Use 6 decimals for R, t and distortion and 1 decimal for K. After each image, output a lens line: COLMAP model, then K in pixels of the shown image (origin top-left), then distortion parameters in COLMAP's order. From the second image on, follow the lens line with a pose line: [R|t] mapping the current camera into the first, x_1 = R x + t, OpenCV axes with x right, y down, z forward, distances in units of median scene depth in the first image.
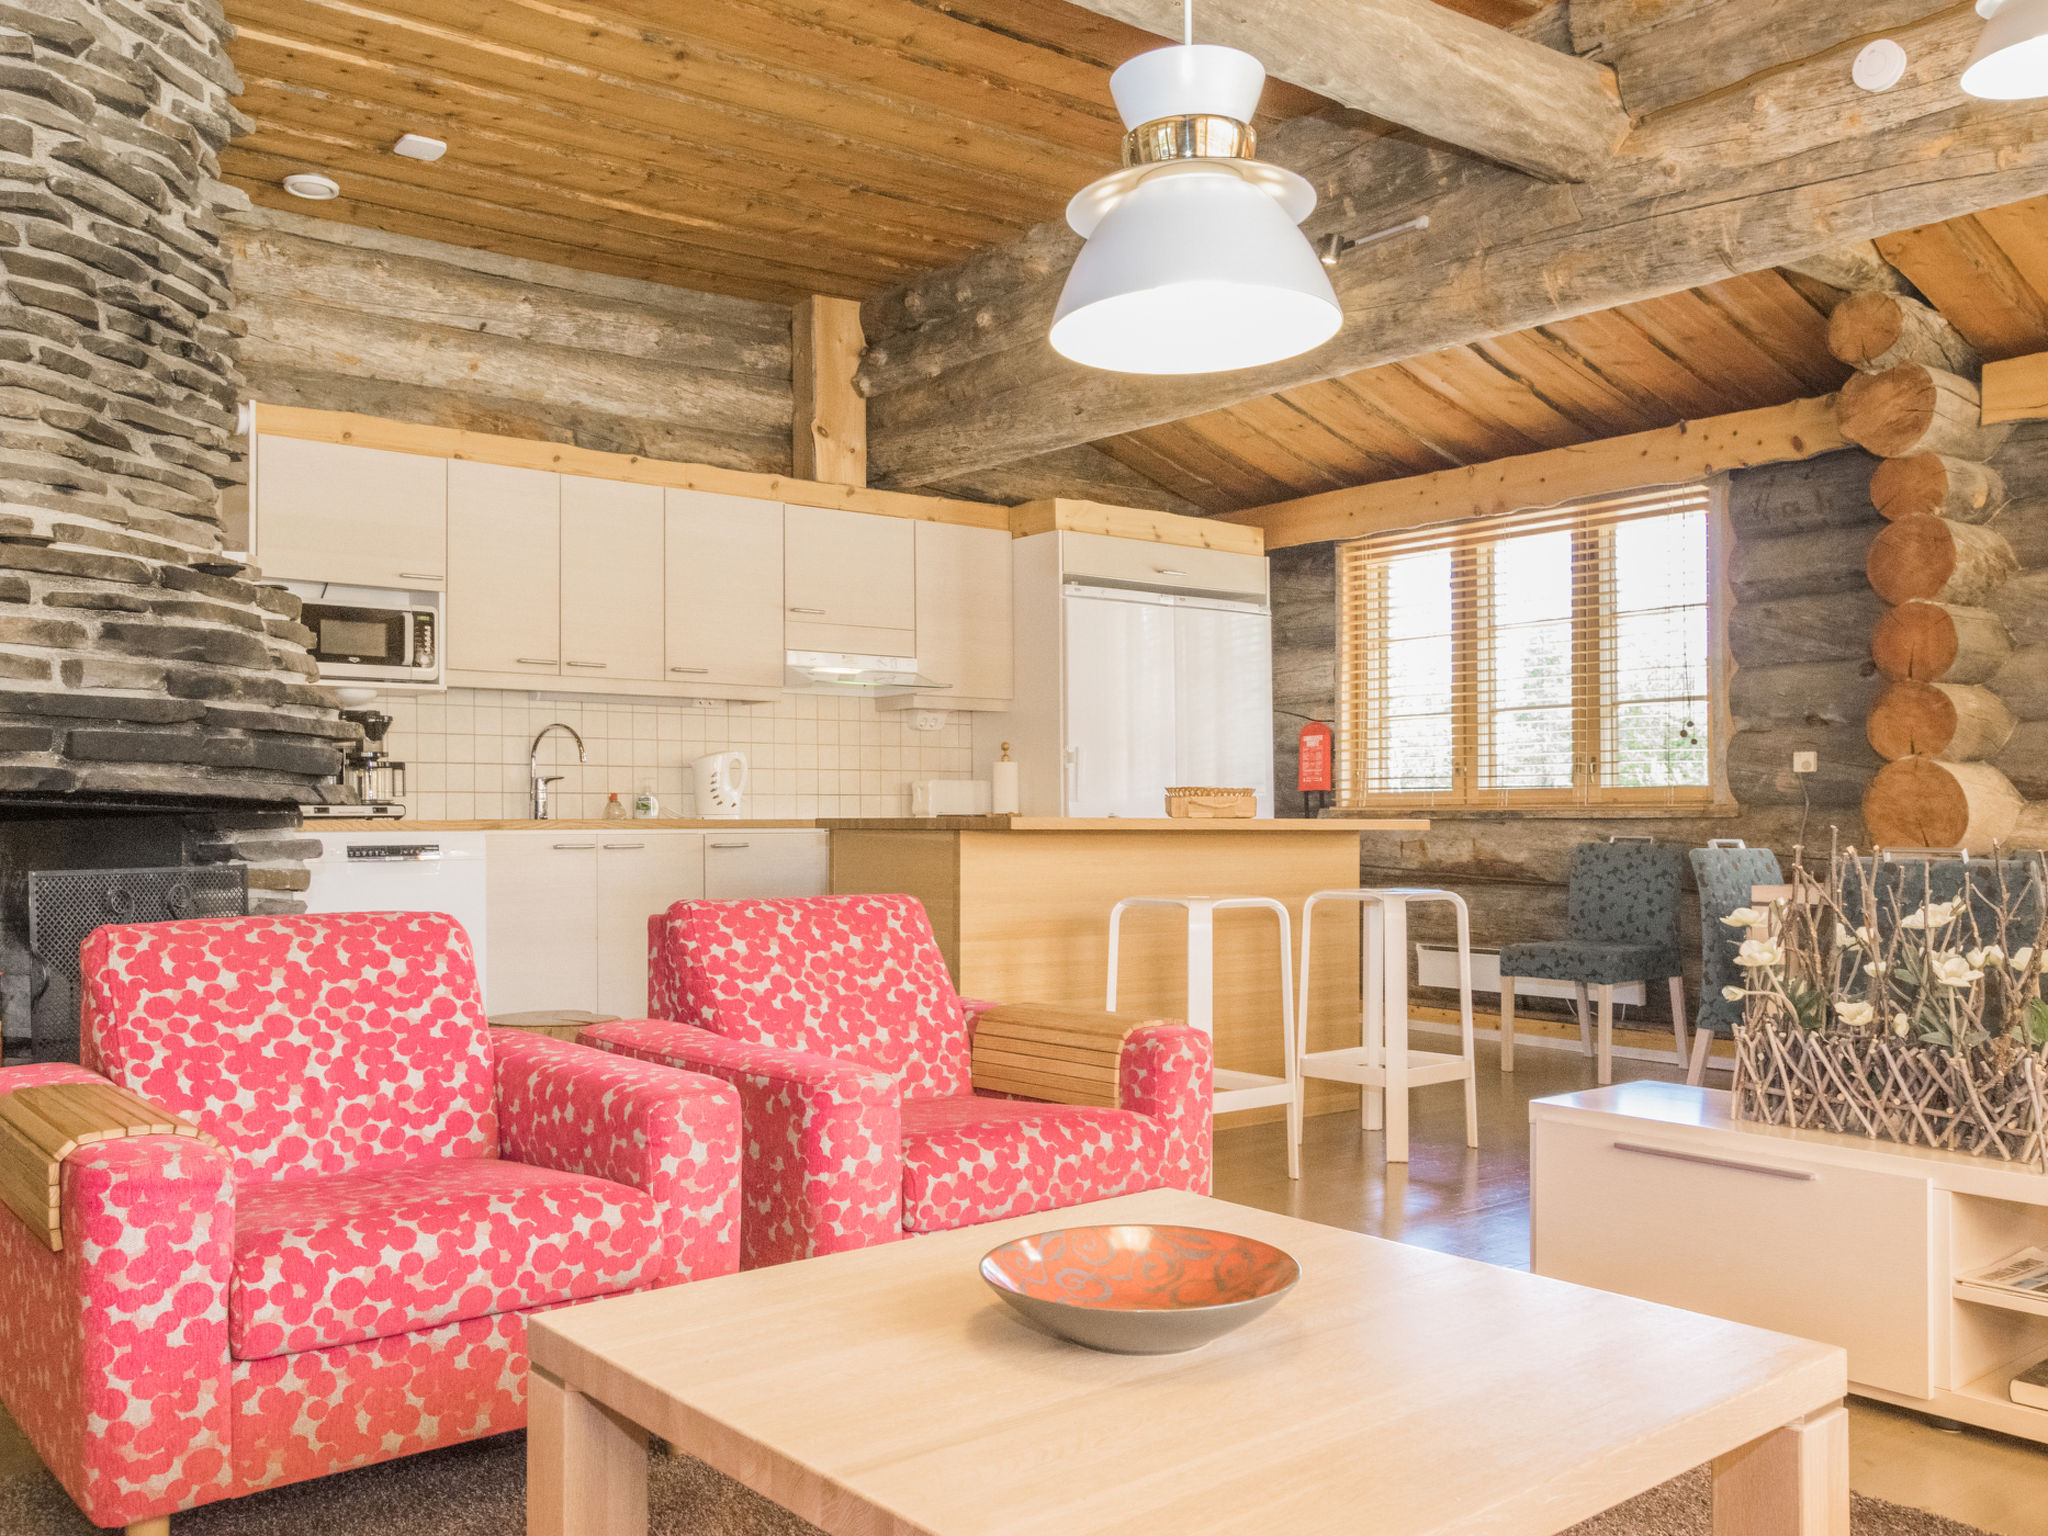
lens RADIAL K [[1757.8, 0, 1022.3], [0, 1757.8, 778.8], [0, 0, 1]] dist [0.017500, 0.012487]
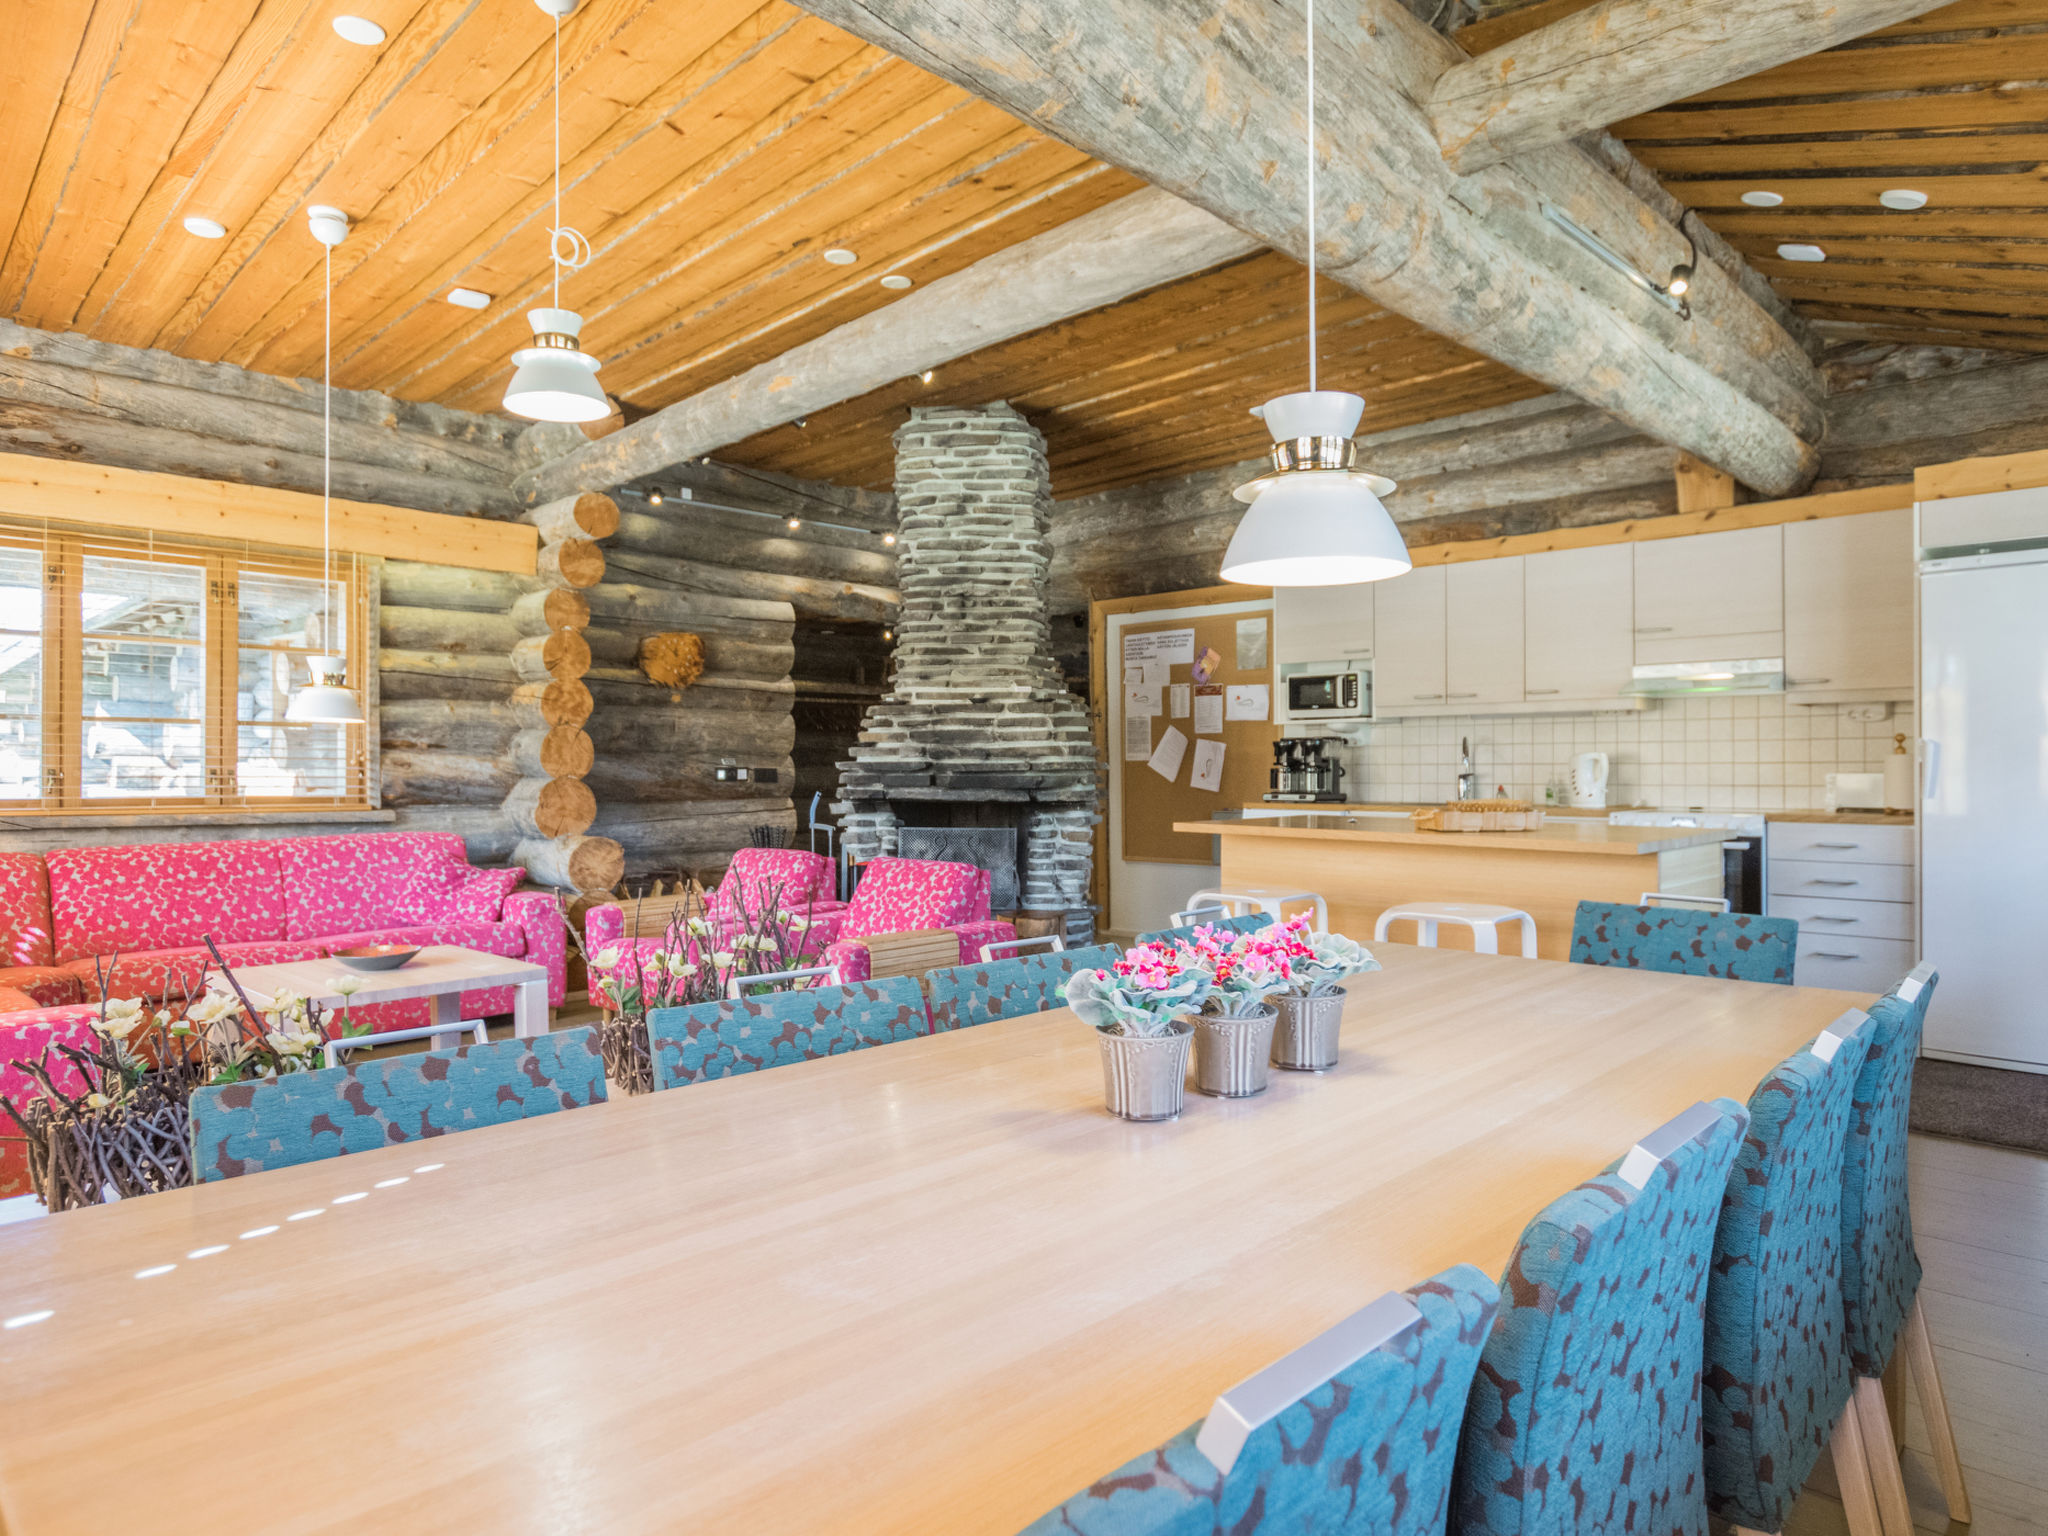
lens RADIAL K [[1221.2, 0, 1022.0], [0, 1221.2, 761.1], [0, 0, 1]] dist [-0.002224, -0.000404]
pose [[0.109450, 0.000490, -0.993992, 1.143200], [0.029146, 0.999568, 0.003702, -0.043684], [0.993565, -0.029376, 0.109388, 0.884583]]
